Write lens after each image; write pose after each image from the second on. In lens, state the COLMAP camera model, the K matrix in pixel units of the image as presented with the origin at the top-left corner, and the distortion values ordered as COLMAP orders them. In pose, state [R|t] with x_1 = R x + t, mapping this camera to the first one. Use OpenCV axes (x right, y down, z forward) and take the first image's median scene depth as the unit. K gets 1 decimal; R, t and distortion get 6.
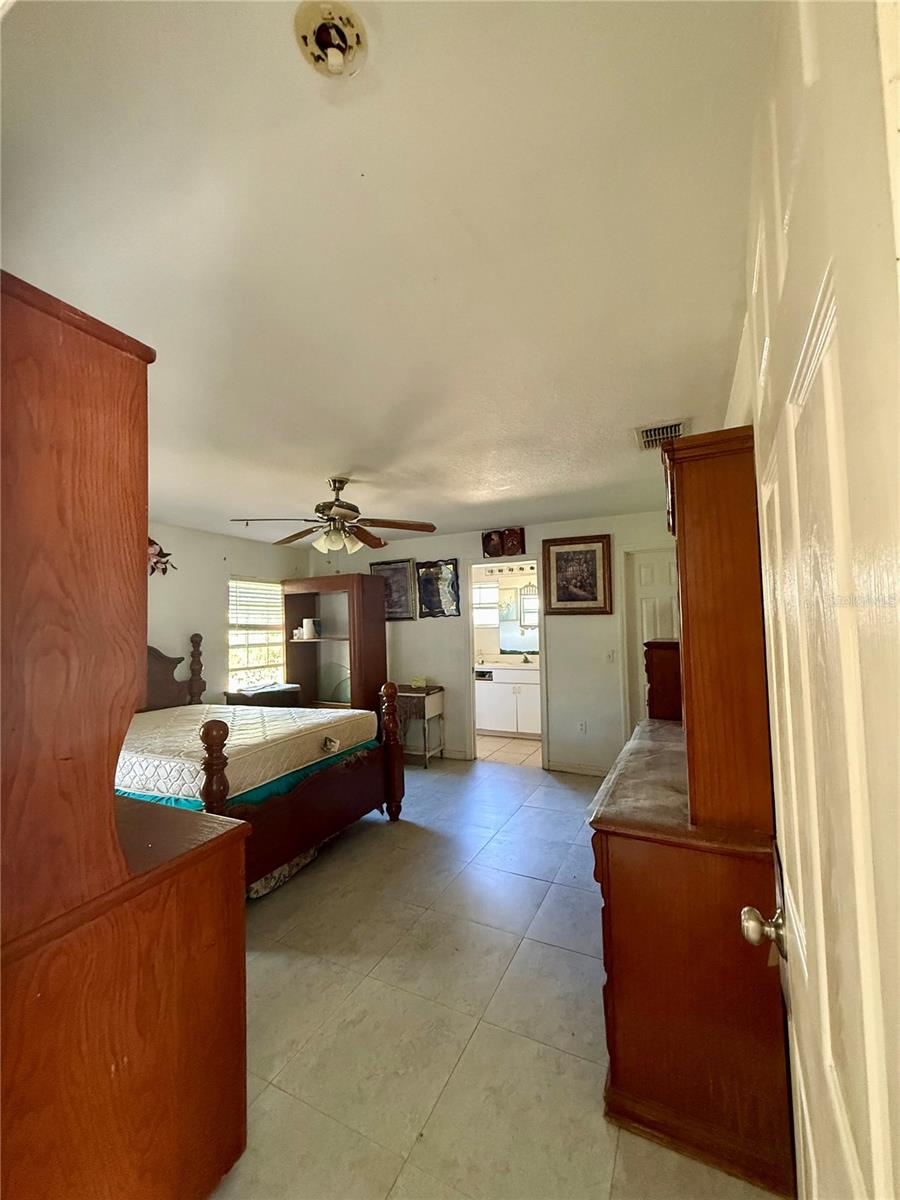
lens RADIAL K [[475.6, 0, 451.3], [0, 475.6, 597.7], [0, 0, 1]] dist [-0.001518, -0.000277]
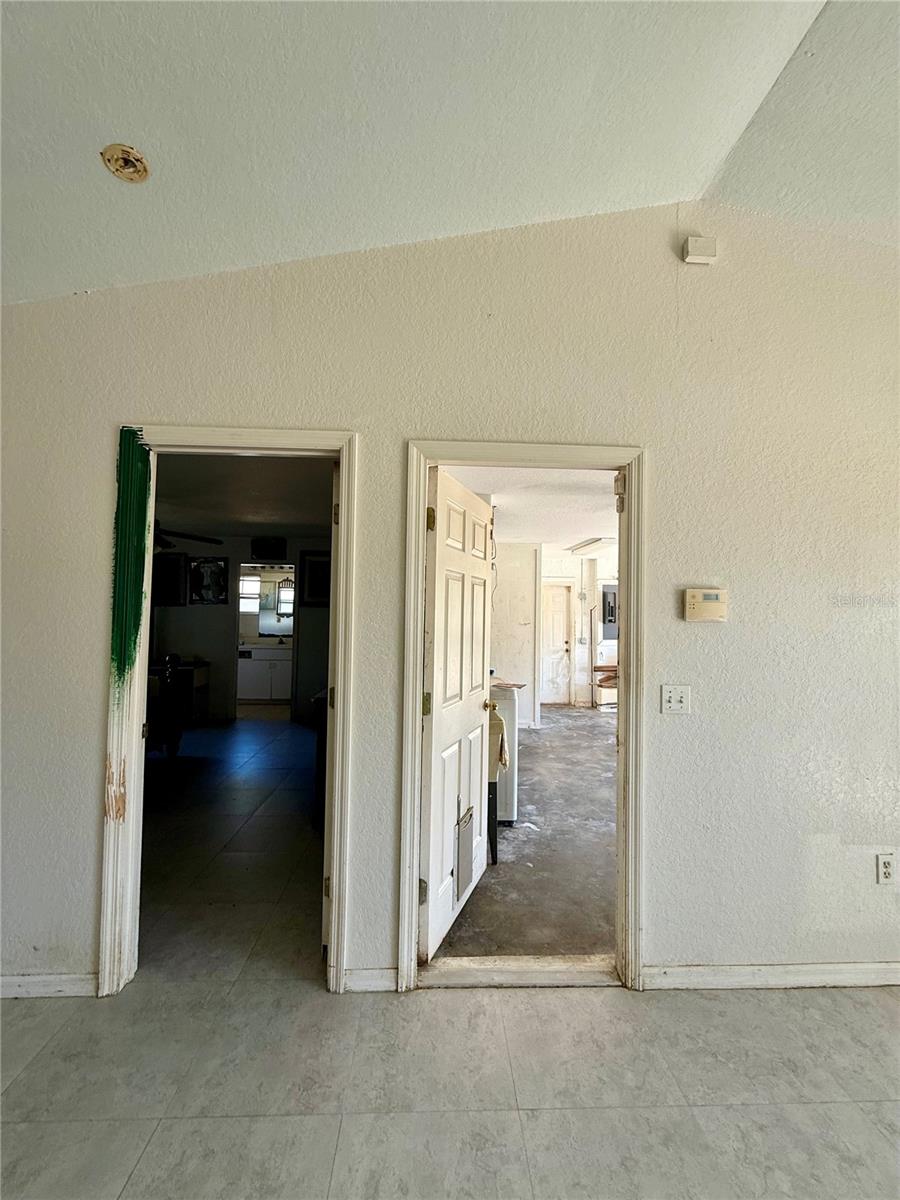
lens RADIAL K [[475.6, 0, 451.3], [0, 475.6, 597.7], [0, 0, 1]] dist [-0.001518, -0.000277]
pose [[0.875968, 0.048545, 0.479921, -0.058195], [-0.058052, 0.998301, 0.004979, -0.015452], [-0.478864, -0.032222, 0.877297, -0.311116]]
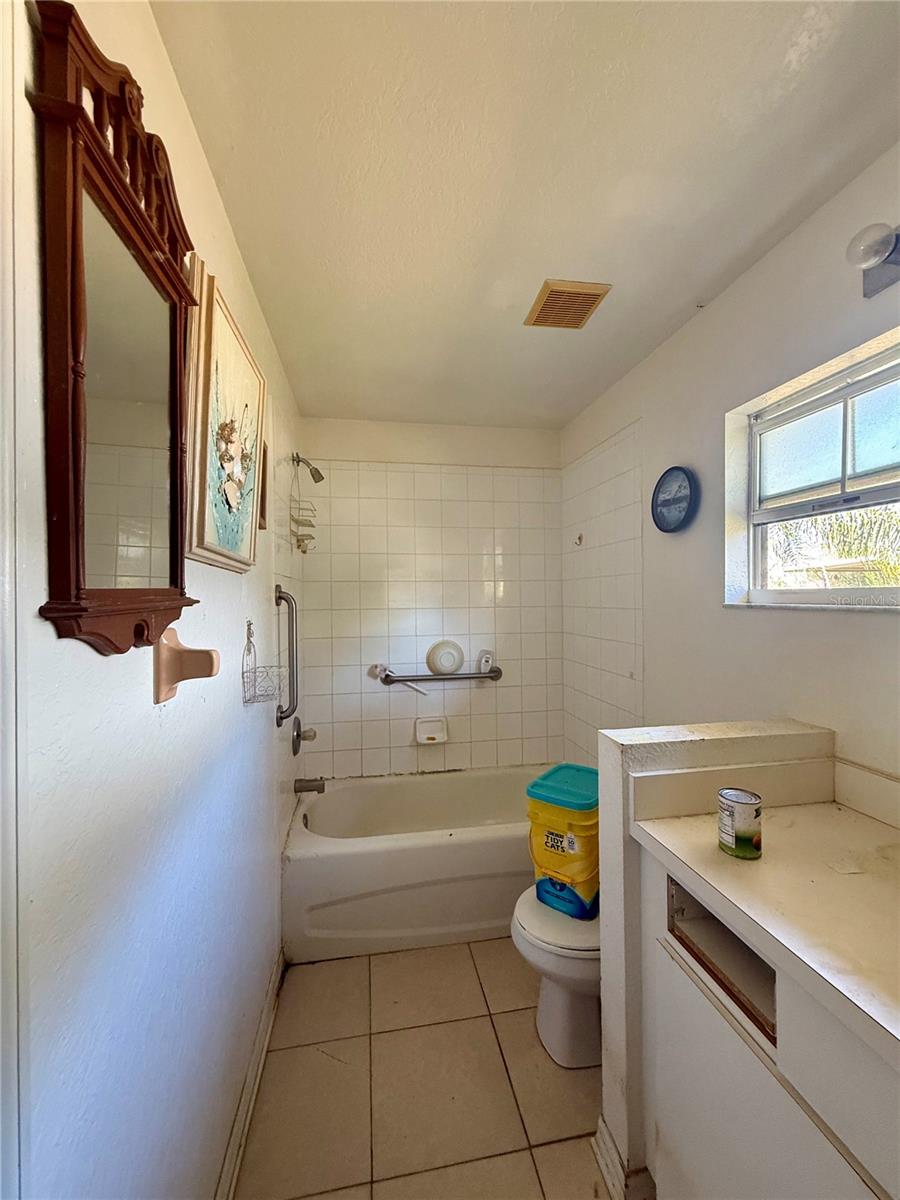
lens RADIAL K [[475.6, 0, 451.3], [0, 475.6, 597.7], [0, 0, 1]] dist [-0.001518, -0.000277]
pose [[0.595312, 0.011448, -0.803413, 0.141692], [0.041392, 0.998134, 0.044893, 0.054260], [0.802428, -0.059980, 0.593727, 0.928188]]
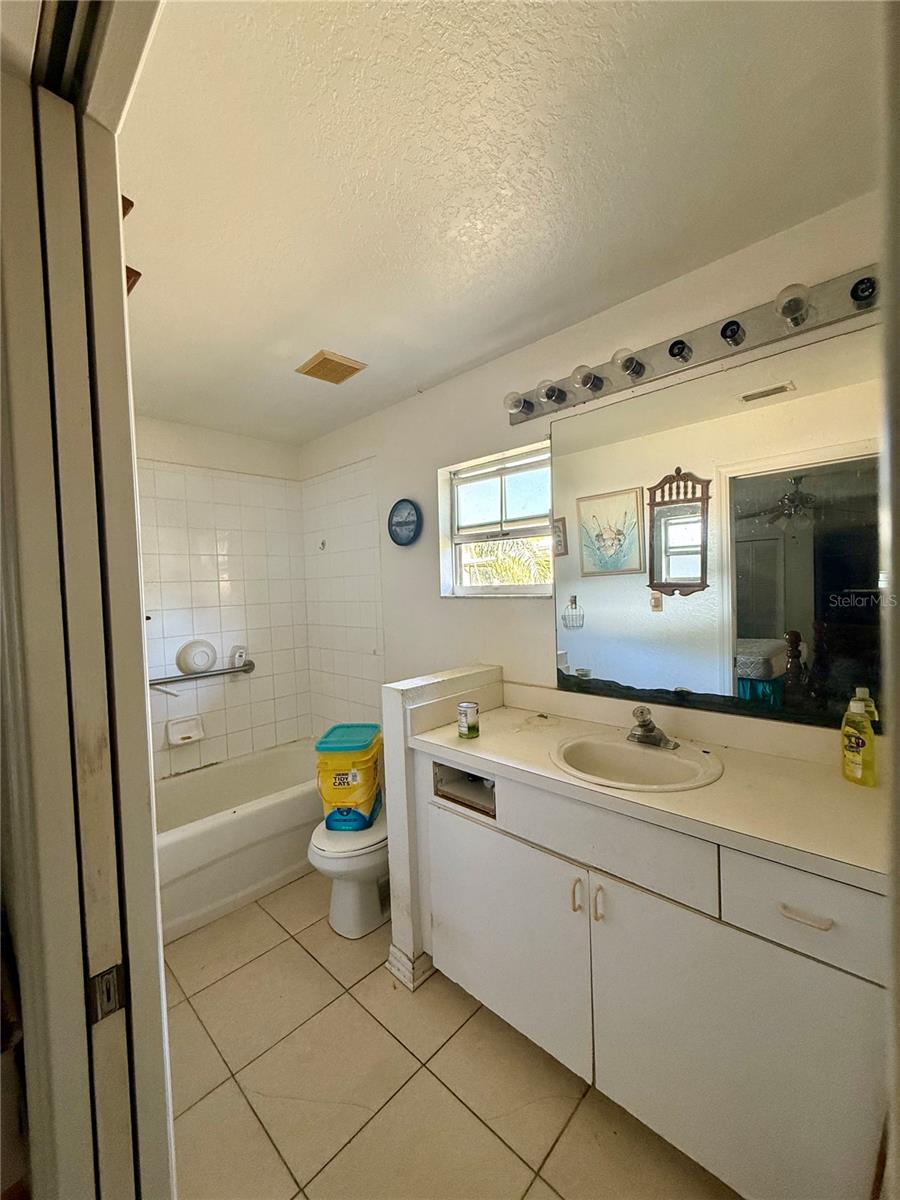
lens RADIAL K [[475.6, 0, 451.3], [0, 475.6, 597.7], [0, 0, 1]] dist [-0.001518, -0.000277]
pose [[0.955694, -0.007417, -0.294267, 0.146265], [0.033317, 0.995984, 0.083101, 0.043827], [0.292469, -0.089223, 0.952104, 0.821986]]
